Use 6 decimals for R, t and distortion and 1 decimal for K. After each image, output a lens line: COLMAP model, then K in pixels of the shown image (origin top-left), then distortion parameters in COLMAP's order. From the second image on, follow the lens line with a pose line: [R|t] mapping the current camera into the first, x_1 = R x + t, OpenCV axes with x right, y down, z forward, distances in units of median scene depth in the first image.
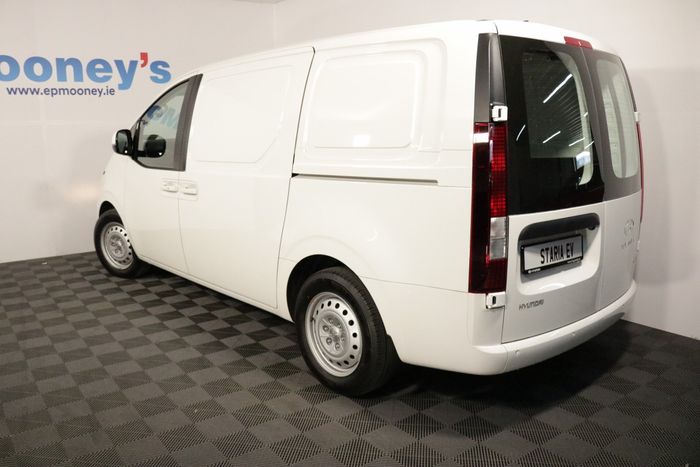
lens RADIAL K [[568.4, 0, 350.0], [0, 568.4, 233.5], [0, 0, 1]] dist [-0.164419, 0.141734]
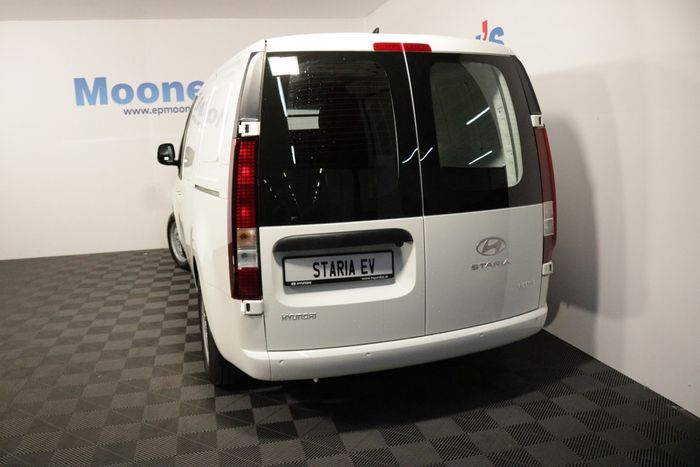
lens RADIAL K [[568.4, 0, 350.0], [0, 568.4, 233.5], [0, 0, 1]] dist [-0.164419, 0.141734]
pose [[0.922481, 0.043988, -0.383527, 0.745994], [-0.047598, 0.998867, 0.000077, -0.024979], [0.383096, 0.018184, 0.923530, 0.090158]]
